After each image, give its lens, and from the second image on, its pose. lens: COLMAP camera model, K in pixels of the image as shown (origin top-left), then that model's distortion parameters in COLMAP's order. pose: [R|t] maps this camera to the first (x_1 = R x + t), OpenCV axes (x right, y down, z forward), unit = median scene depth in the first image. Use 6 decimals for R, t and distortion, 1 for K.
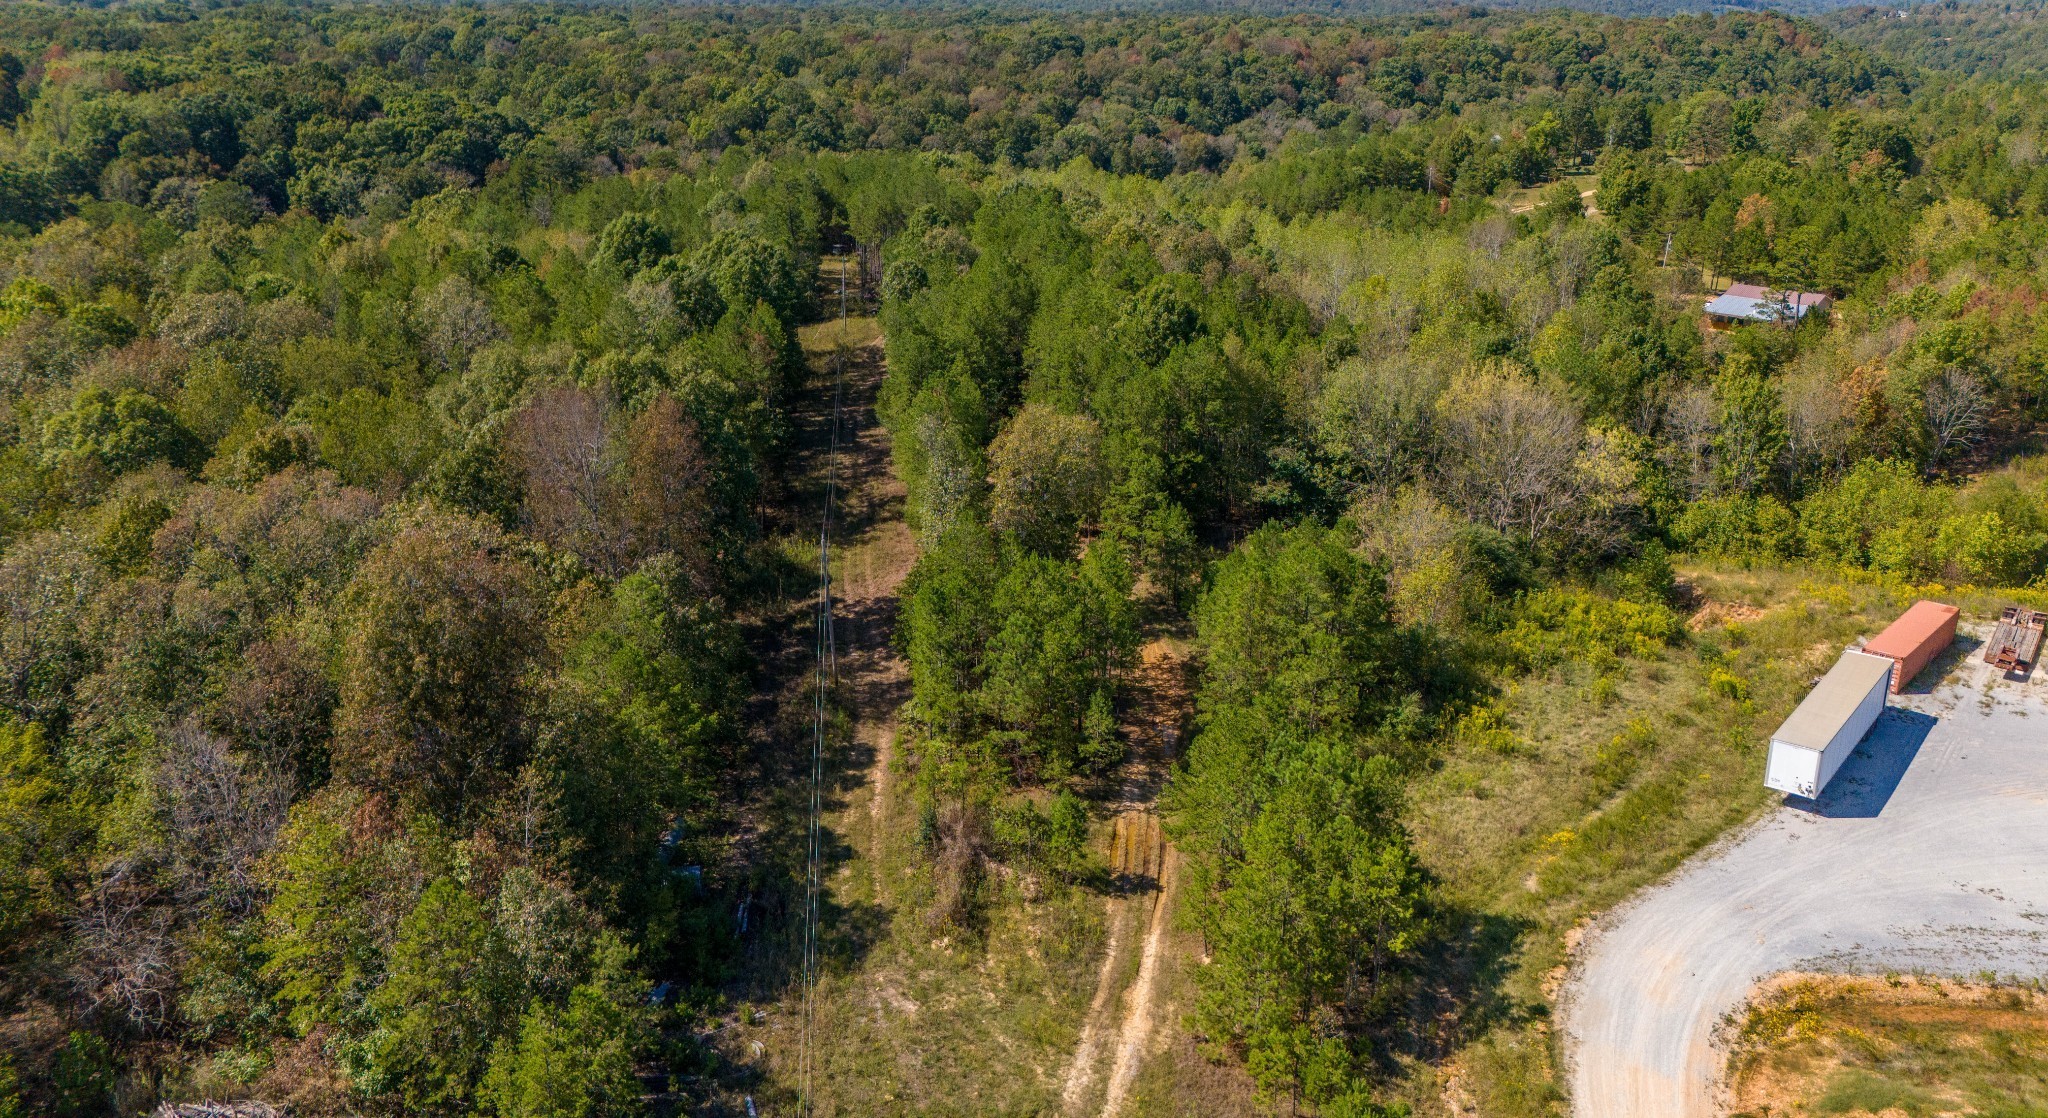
lens RADIAL K [[1470.9, 0, 1024.0], [0, 1470.9, 559.0], [0, 0, 1]] dist [0.043625, -0.038112]
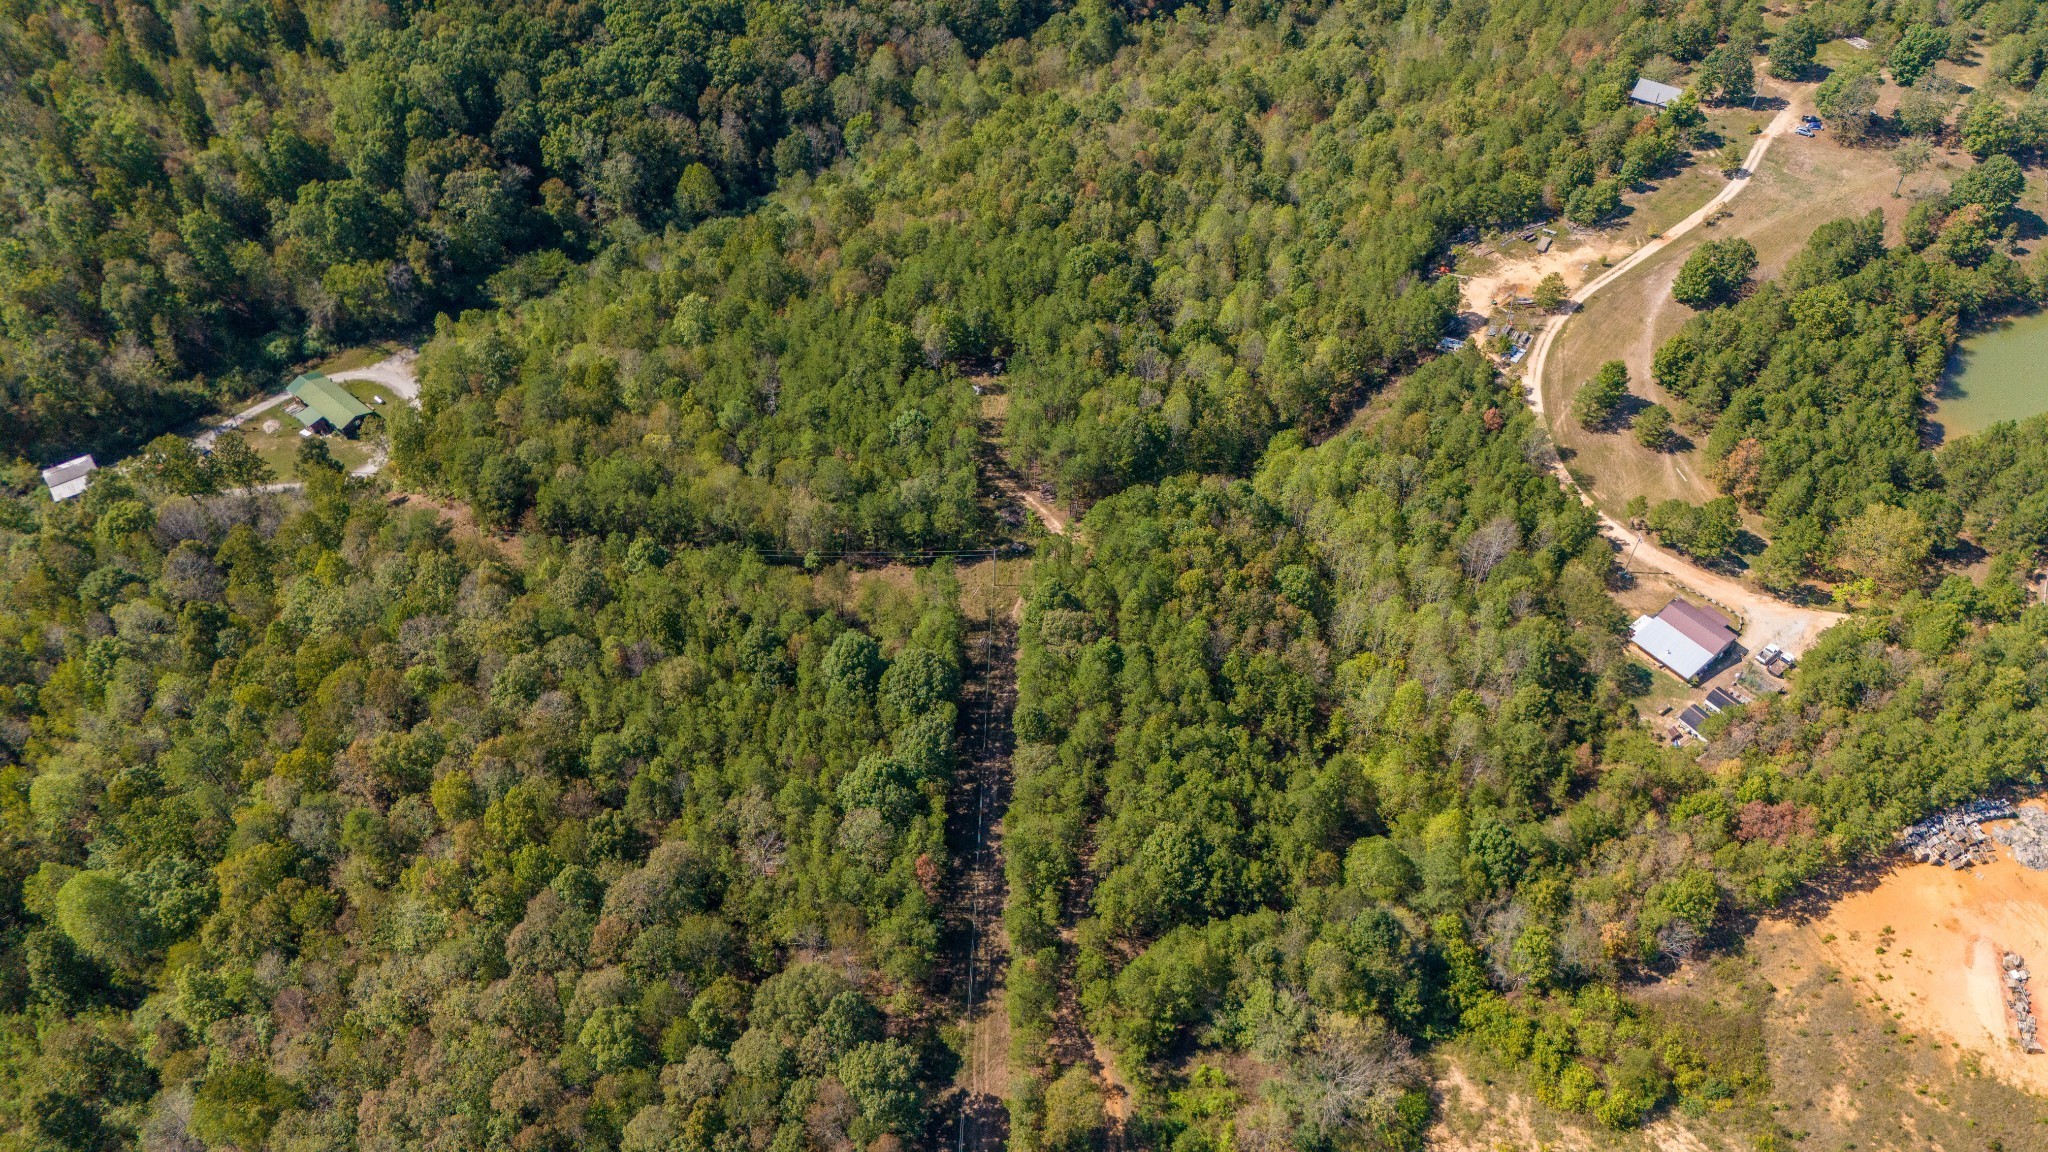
lens RADIAL K [[1496.2, 0, 1018.0], [0, 1496.2, 549.9], [0, 0, 1]] dist [0.061253, -0.048429]
pose [[0.990917, 0.094341, -0.095832, 0.021299], [-0.043462, 0.899060, 0.435662, -0.488058], [0.127260, -0.427540, 0.894994, -0.151959]]
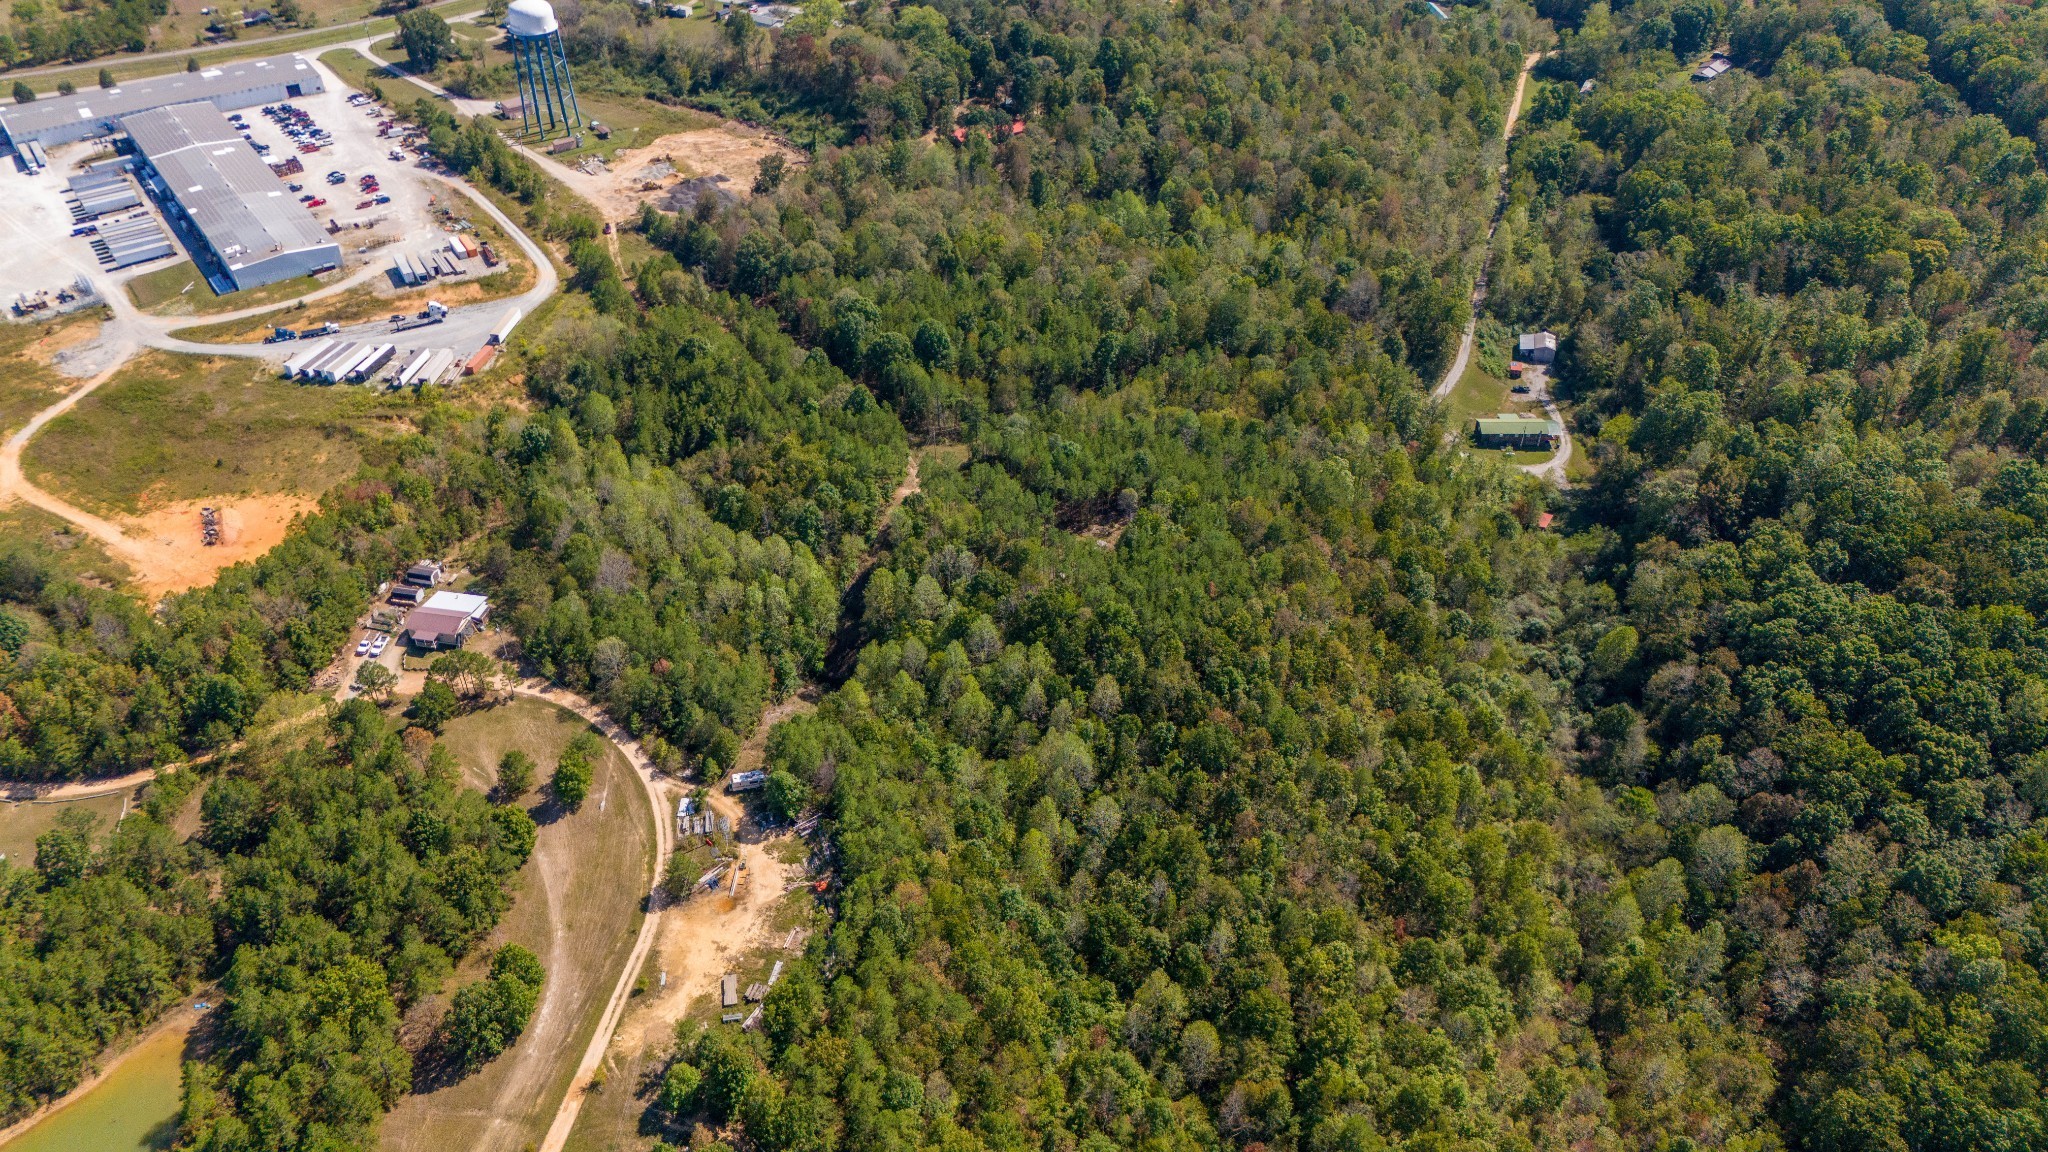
lens RADIAL K [[1509.0, 0, 1024.0], [0, 1509.0, 576.0], [0, 0, 1]] dist [0.040974, -0.006514]
pose [[-0.839567, 0.328008, -0.433056, 0.405714], [-0.196701, 0.559518, 0.805139, -0.996077], [0.506394, 0.761151, -0.405233, 1.170365]]
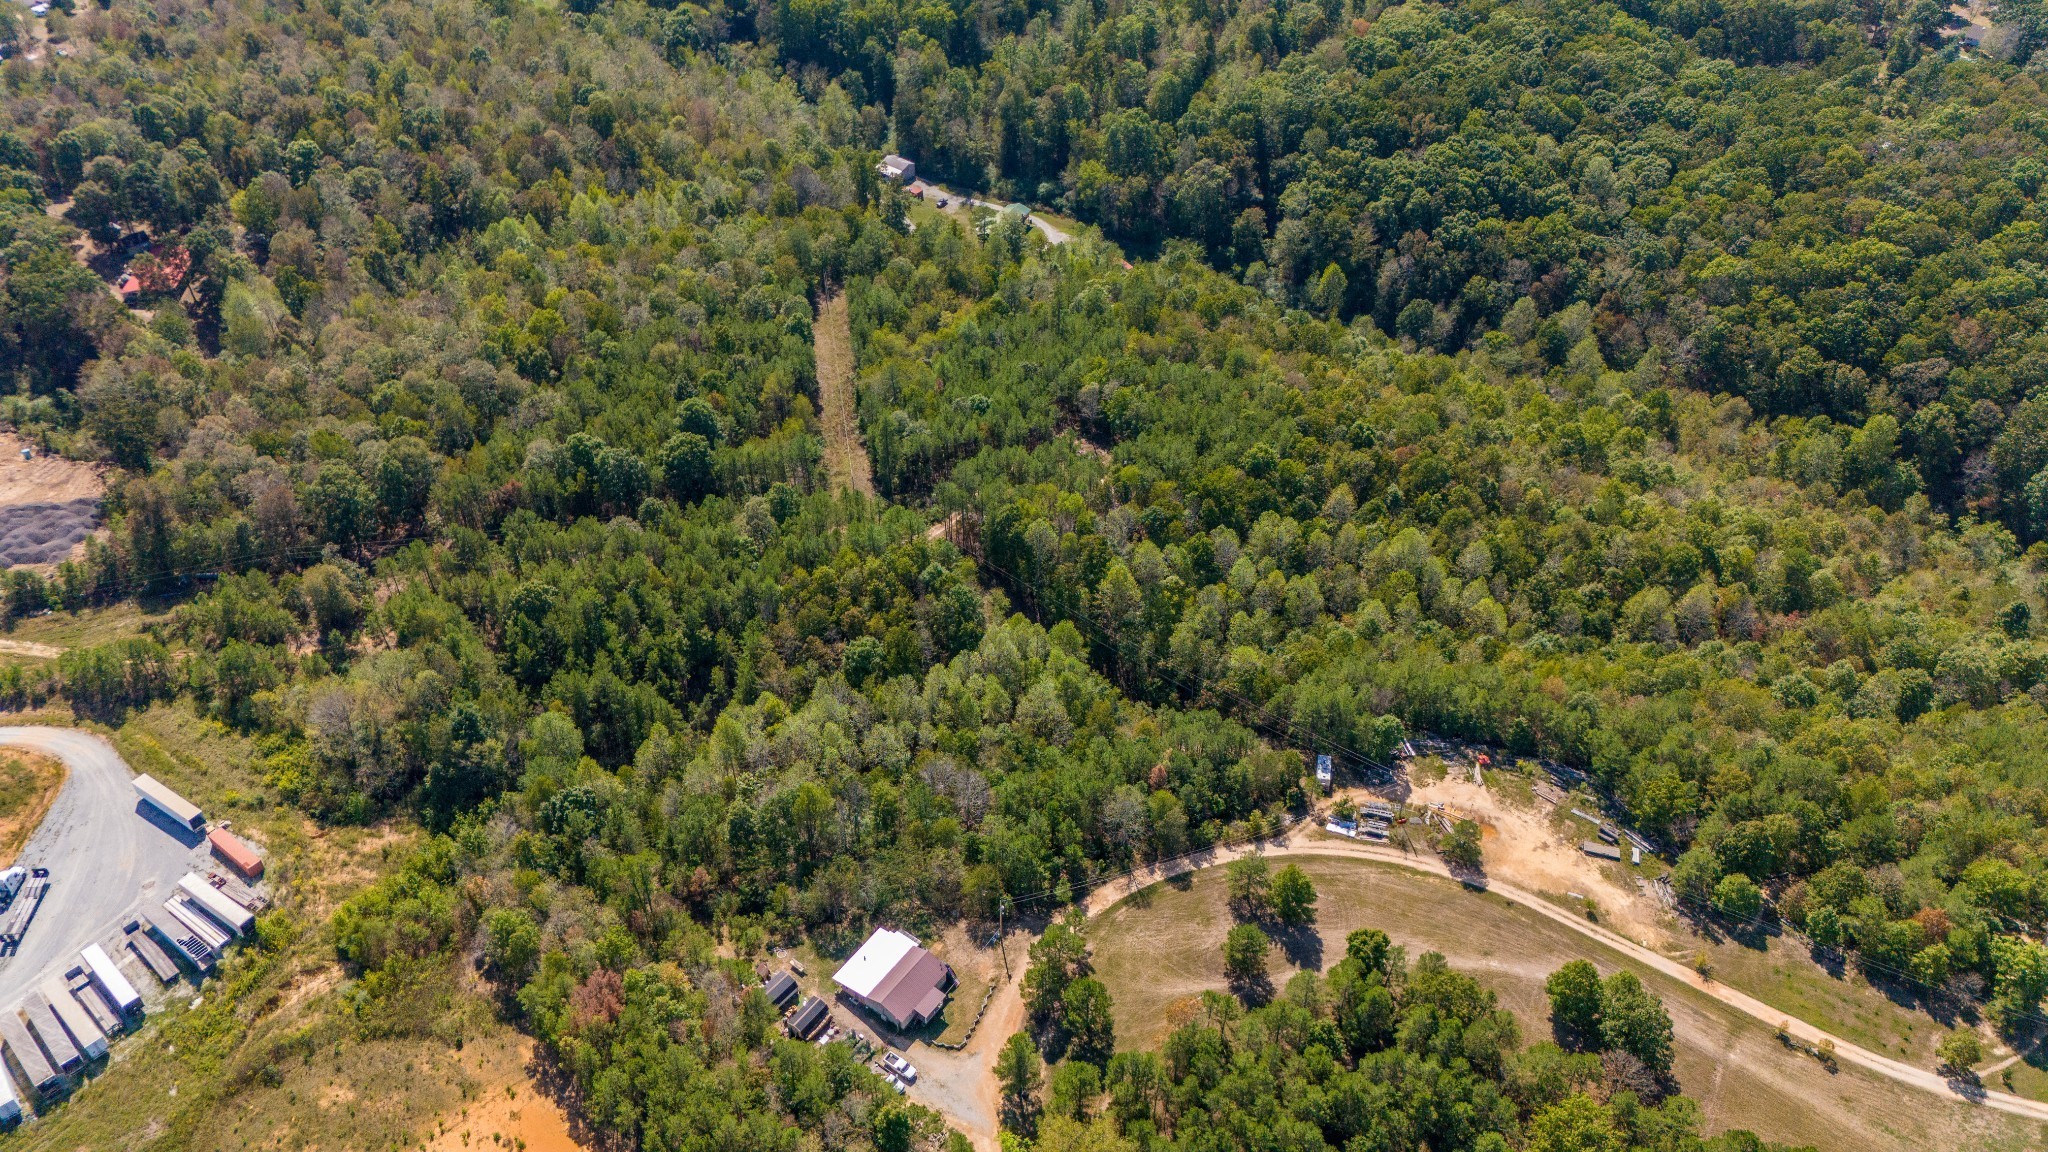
lens RADIAL K [[1509.0, 0, 1024.0], [0, 1509.0, 576.0], [0, 0, 1]] dist [0.040974, -0.006514]
pose [[0.131364, 0.648194, -0.750059, 0.725921], [-0.353207, 0.737565, 0.575537, -0.685133], [0.926277, 0.189321, 0.325836, 0.383947]]
